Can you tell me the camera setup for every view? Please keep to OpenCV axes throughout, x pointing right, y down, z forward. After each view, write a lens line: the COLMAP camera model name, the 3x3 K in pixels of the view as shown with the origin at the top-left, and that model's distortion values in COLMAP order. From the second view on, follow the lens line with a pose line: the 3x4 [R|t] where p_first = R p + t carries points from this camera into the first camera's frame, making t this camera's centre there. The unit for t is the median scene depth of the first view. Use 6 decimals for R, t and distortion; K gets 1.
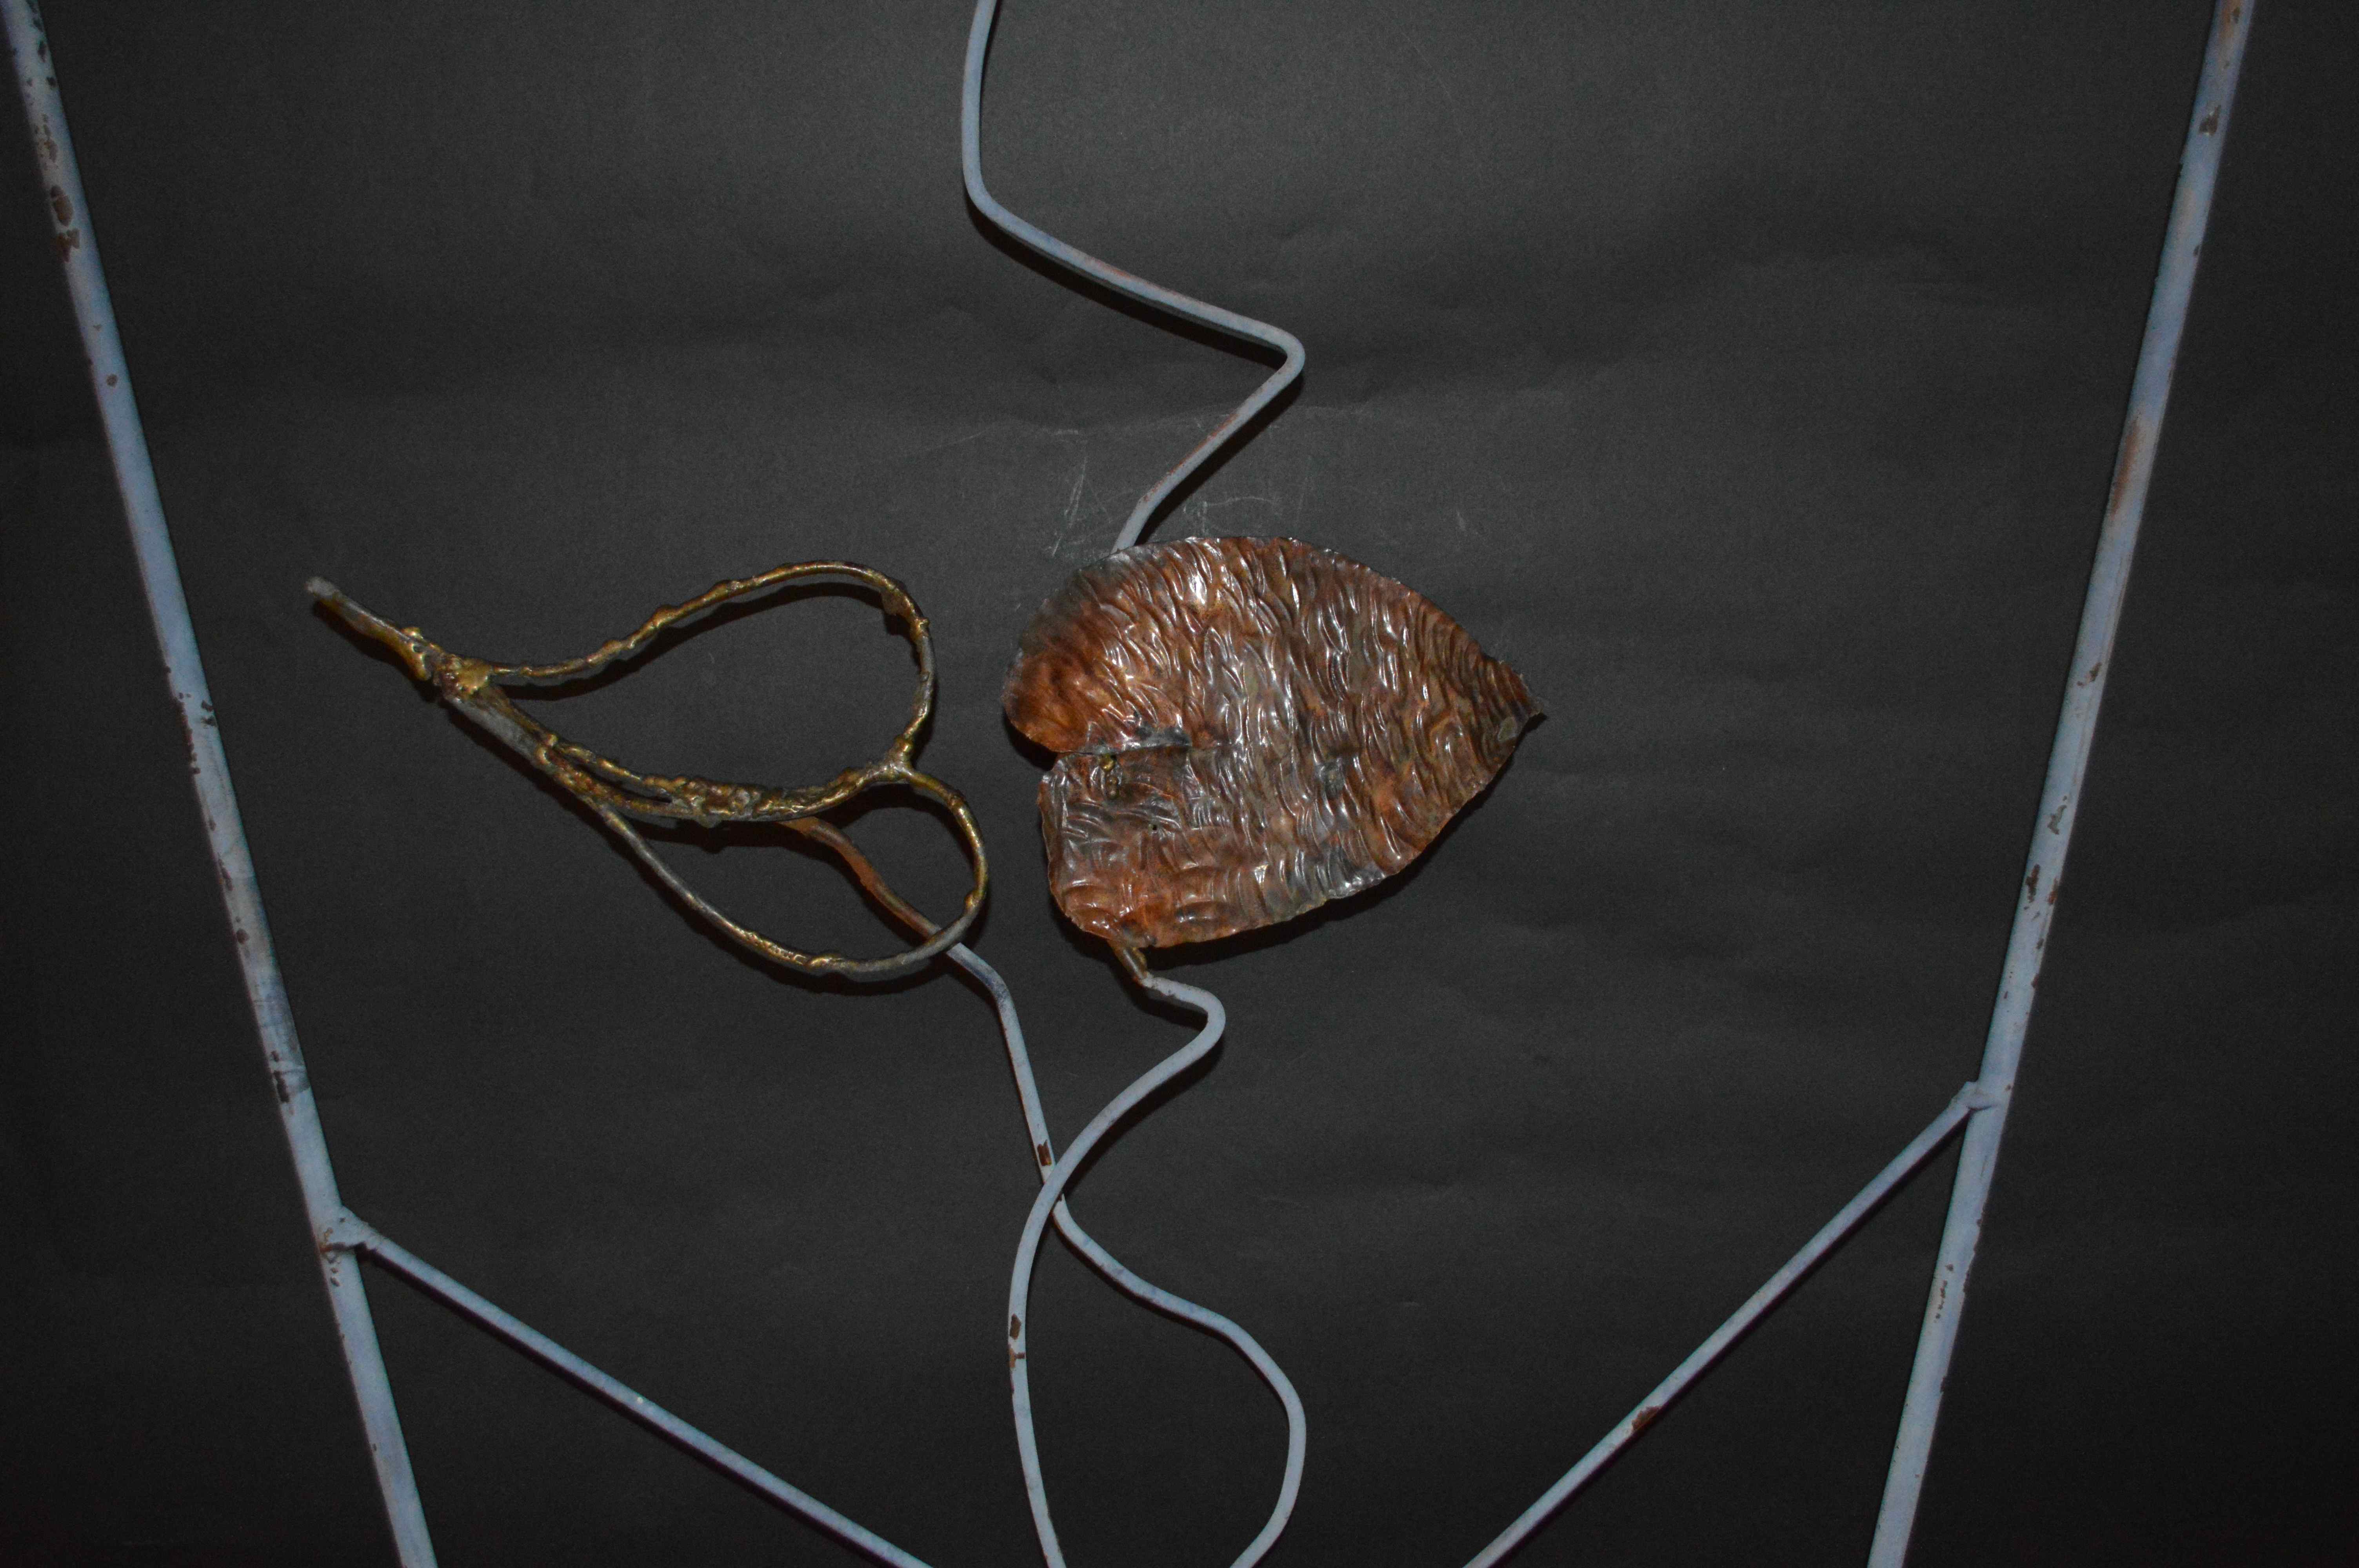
lens RADIAL K [[2346.6, 0, 1126.5], [0, 2346.6, 731.9], [0, 0, 1]] dist [-0.059310, 0.000000]
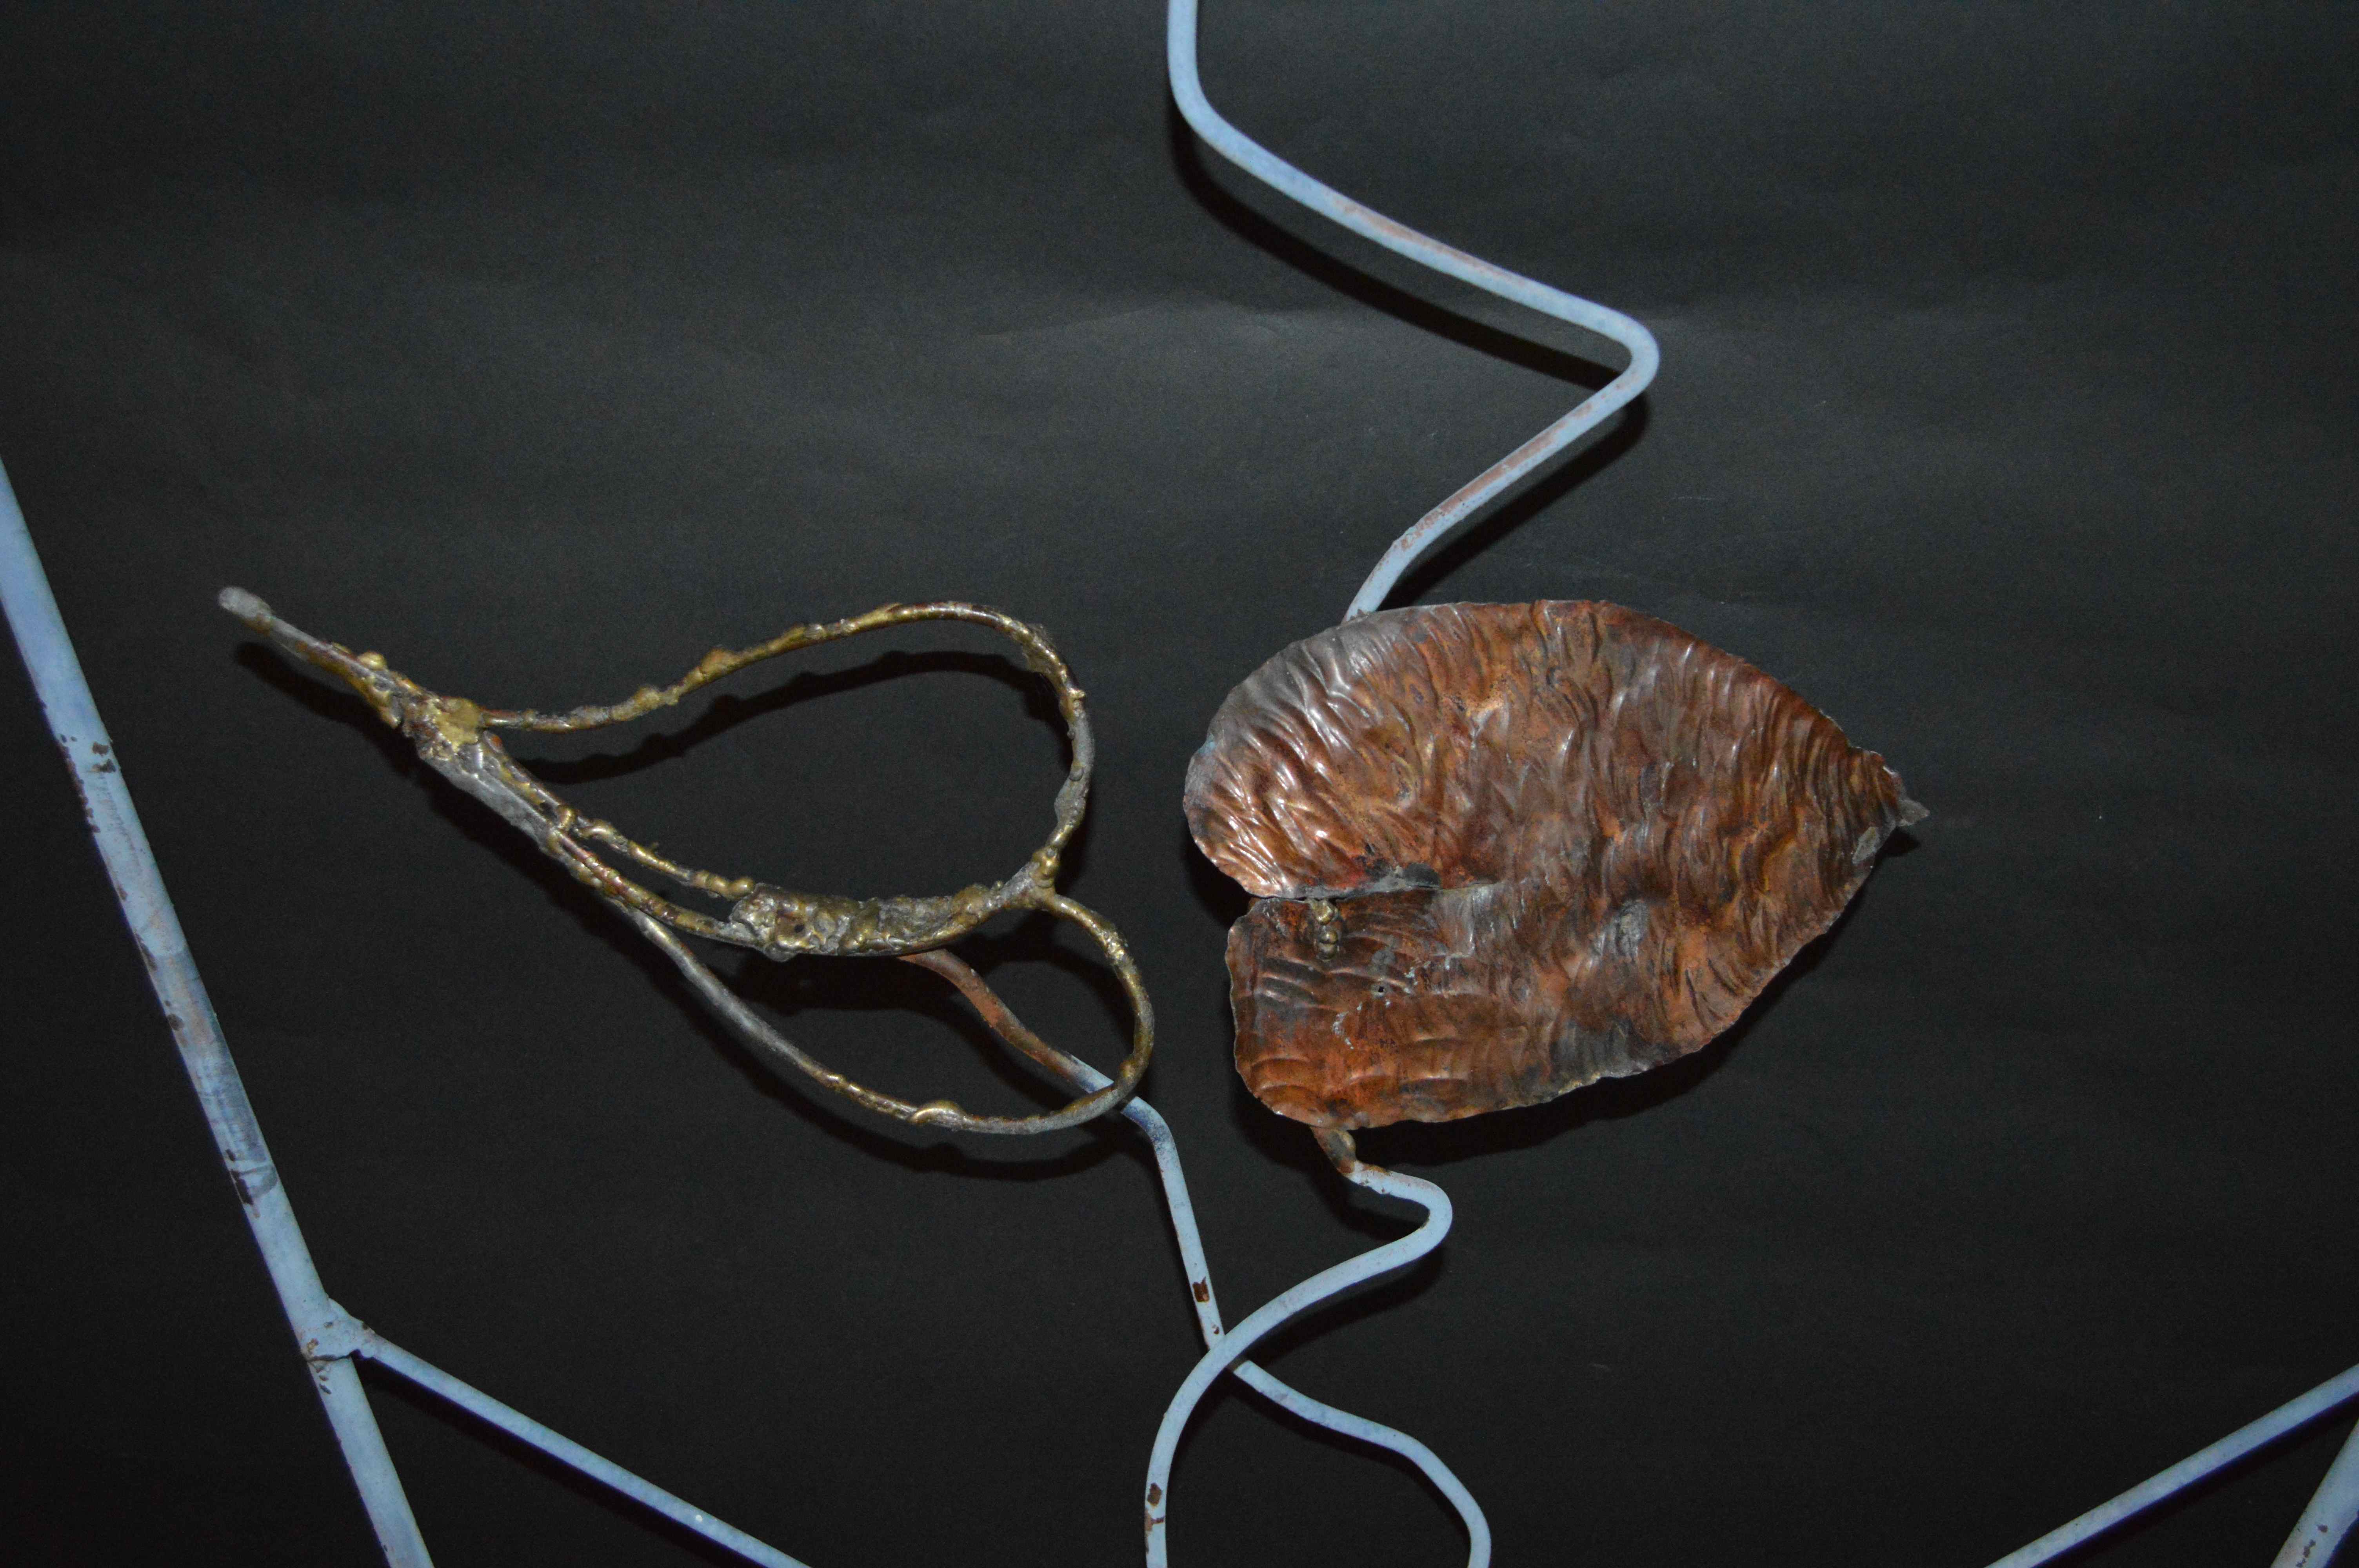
lens RADIAL K [[2346.6, 0, 1141.1], [0, 2346.6, 753.6], [0, 0, 1]] dist [-0.059310, 0.000000]
pose [[0.997852, 0.059730, -0.026891, -0.047366], [-0.048393, 0.948874, 0.311924, -0.252514], [0.044148, -0.309952, 0.949727, 0.316149]]
